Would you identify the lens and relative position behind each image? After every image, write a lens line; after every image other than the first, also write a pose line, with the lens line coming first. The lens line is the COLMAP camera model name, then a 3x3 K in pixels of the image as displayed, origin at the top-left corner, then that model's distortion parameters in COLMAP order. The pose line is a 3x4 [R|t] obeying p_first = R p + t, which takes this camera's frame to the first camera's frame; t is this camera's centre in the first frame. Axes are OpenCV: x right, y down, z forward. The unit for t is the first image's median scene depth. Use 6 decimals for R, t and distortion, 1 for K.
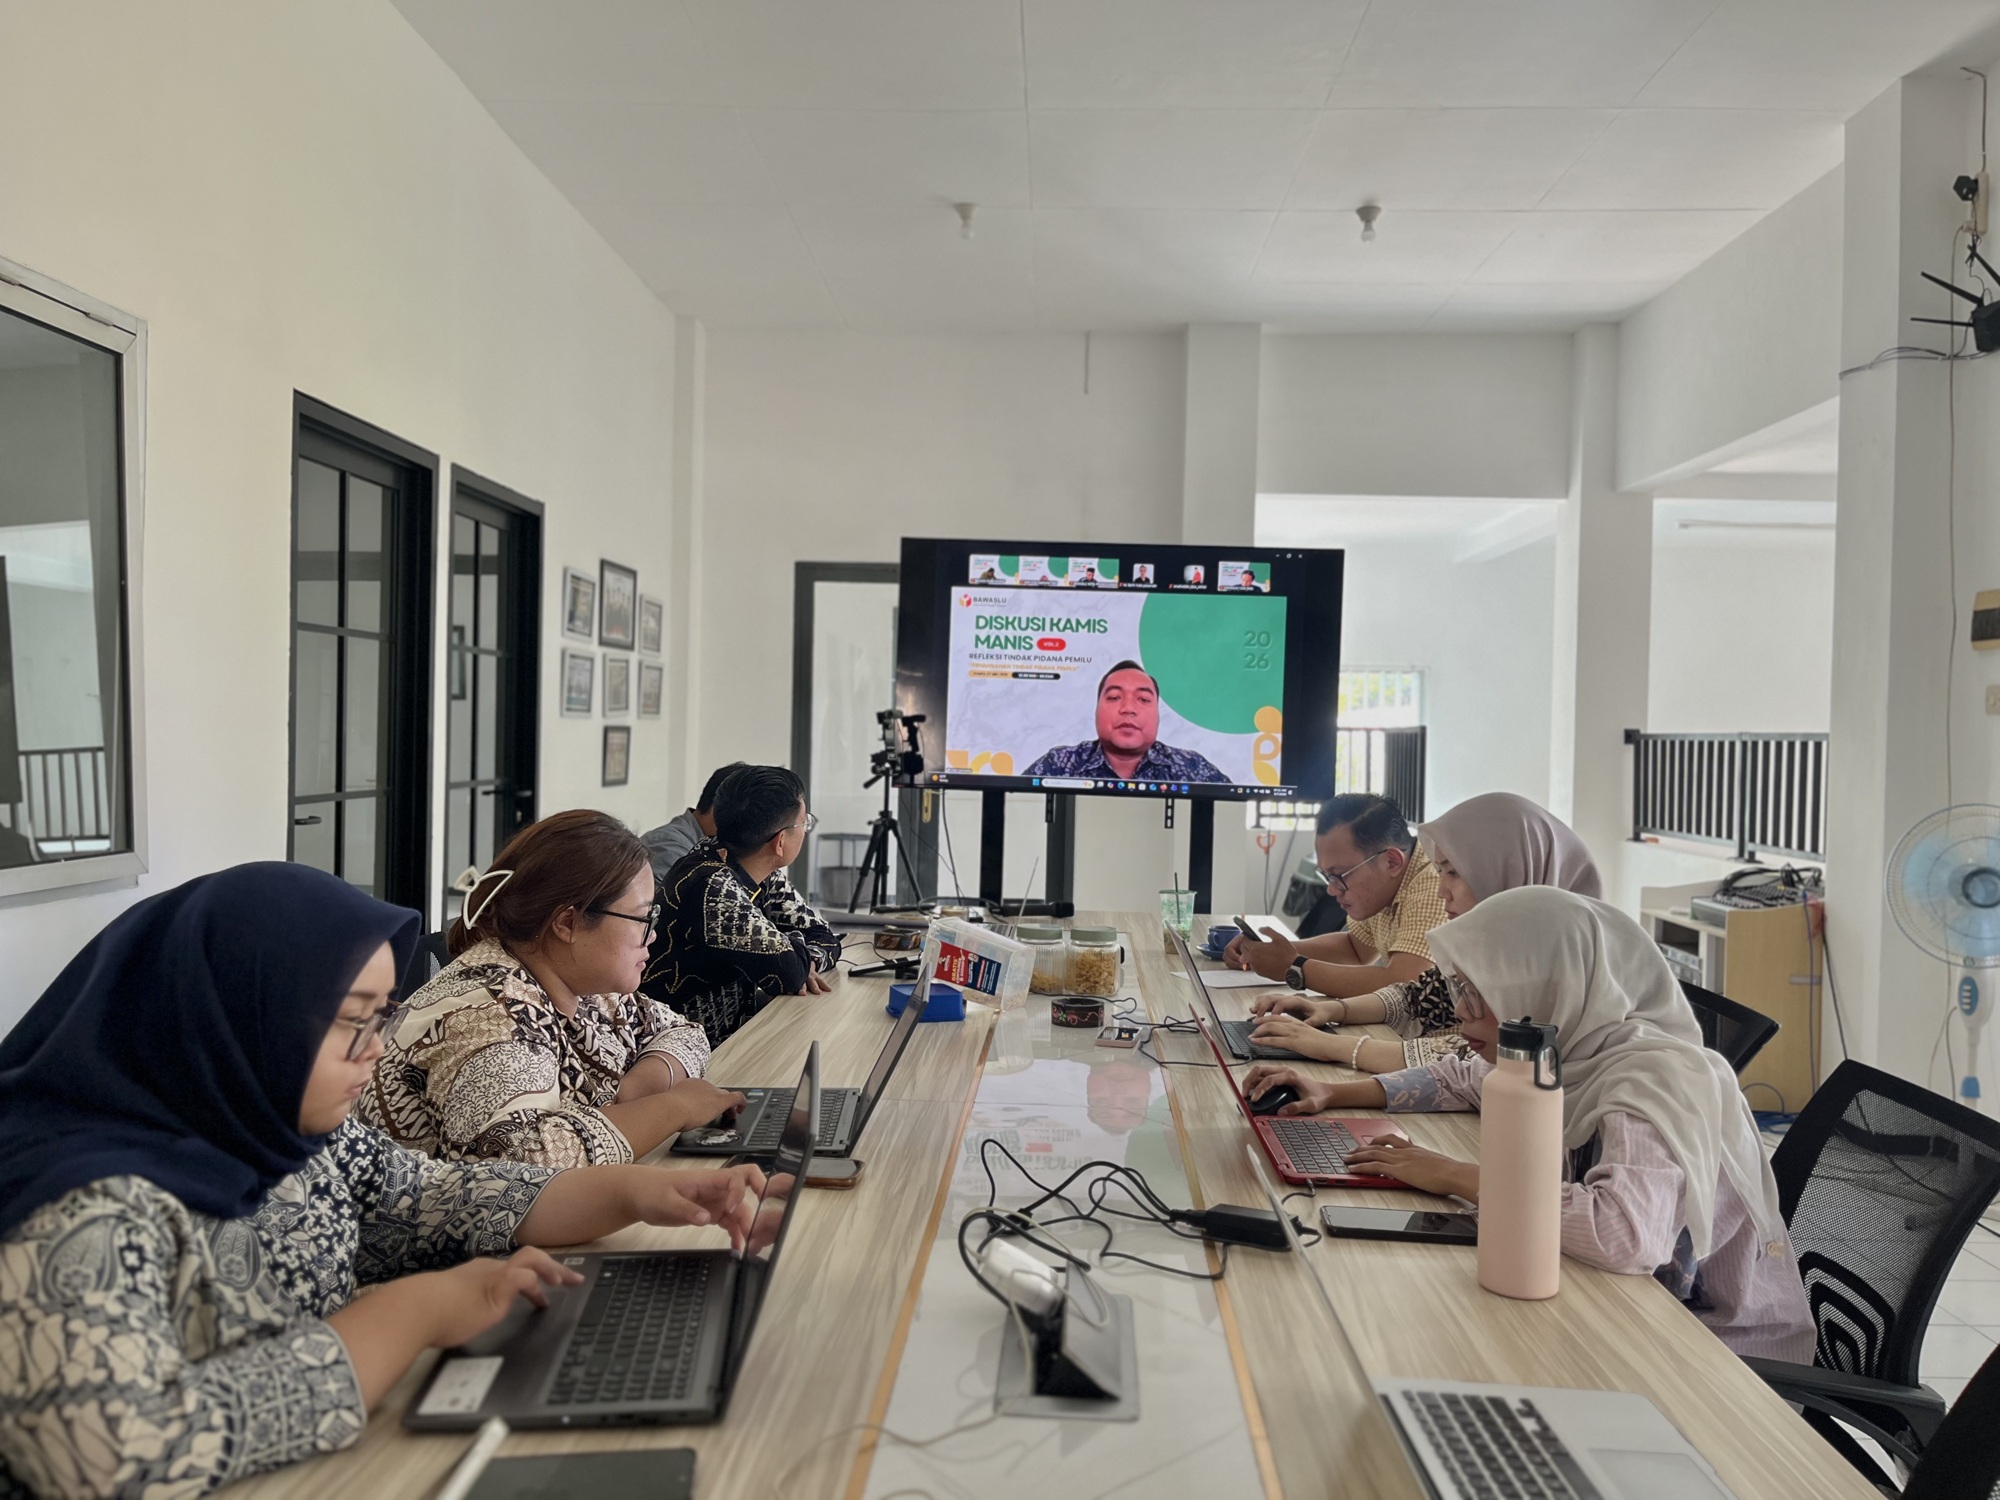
lens RADIAL K [[1532.6, 0, 1000.0], [0, 1532.6, 750.0], [0, 0, 1]] dist [0.022489, -0.003713]
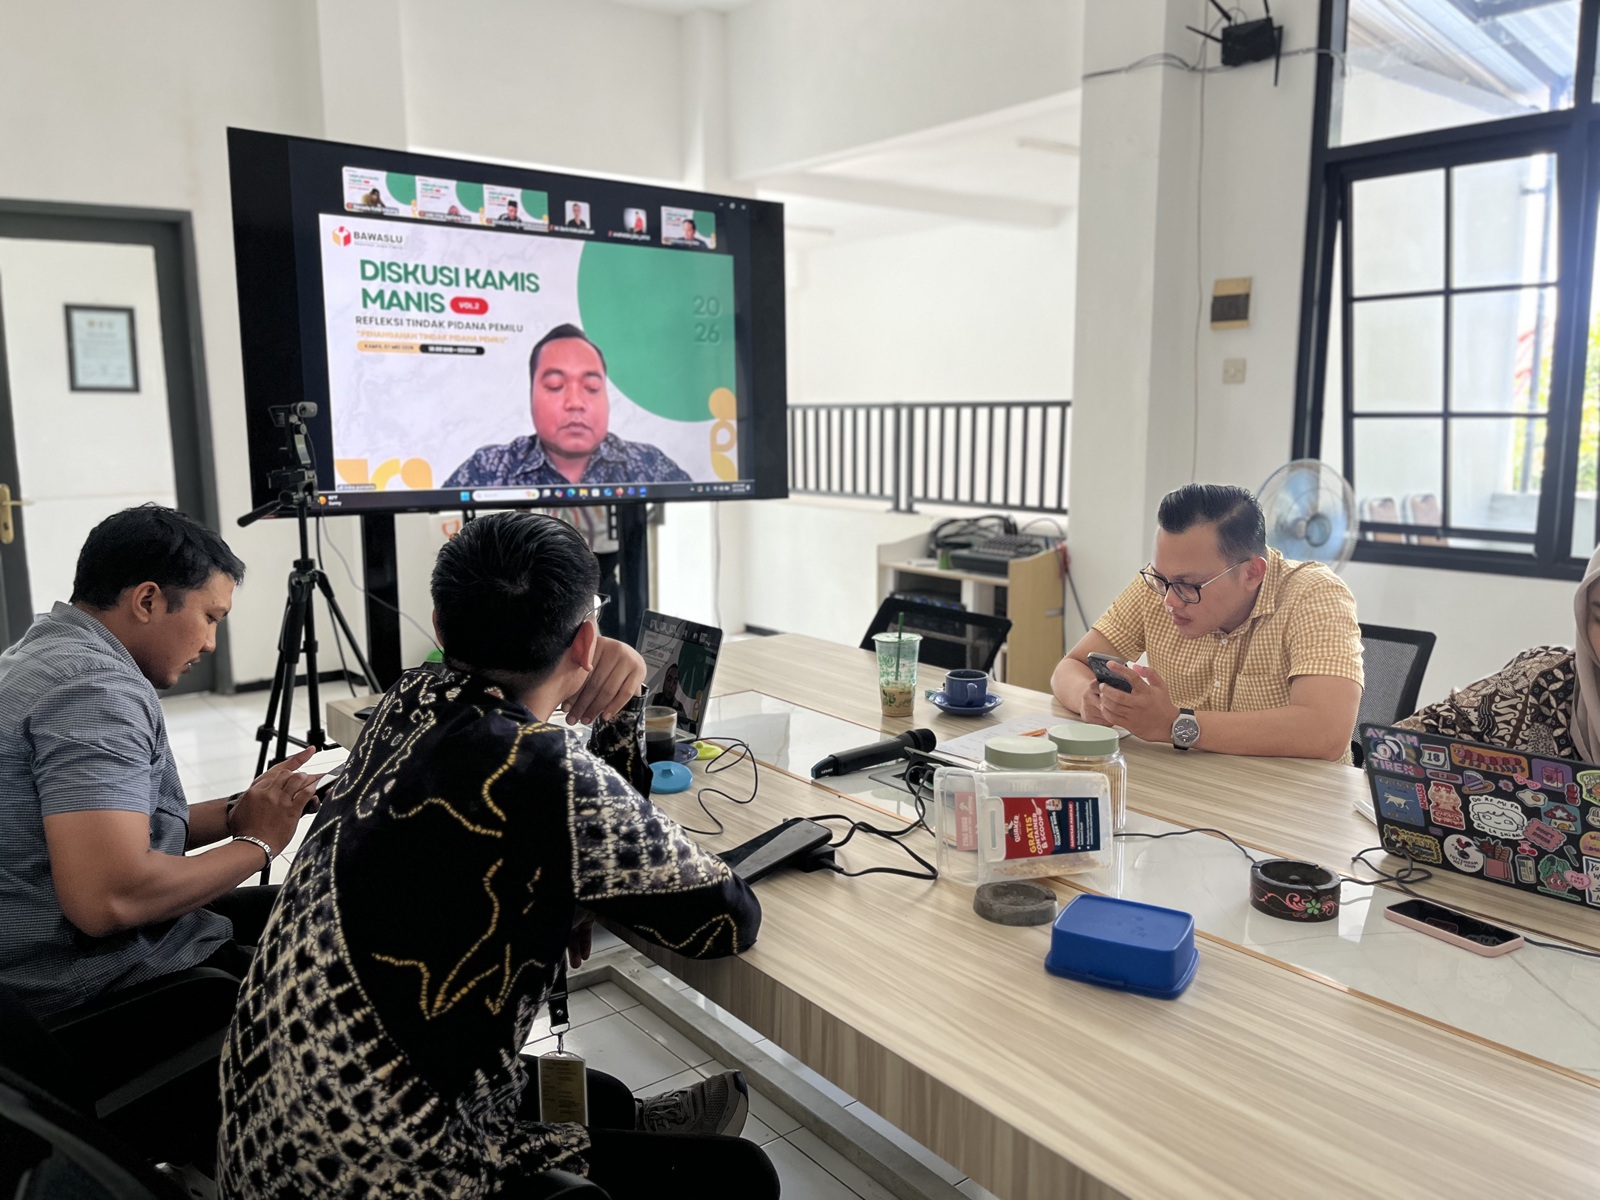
lens RADIAL K [[1226.1, 0, 800.0], [0, 1226.1, 600.0], [0, 0, 1]] dist [0.022489, -0.003713]
pose [[0.757614, -0.126016, 0.640423, -0.239776], [0.041478, 0.988497, 0.145439, -0.009060], [-0.651384, -0.083623, 0.754126, 0.443687]]
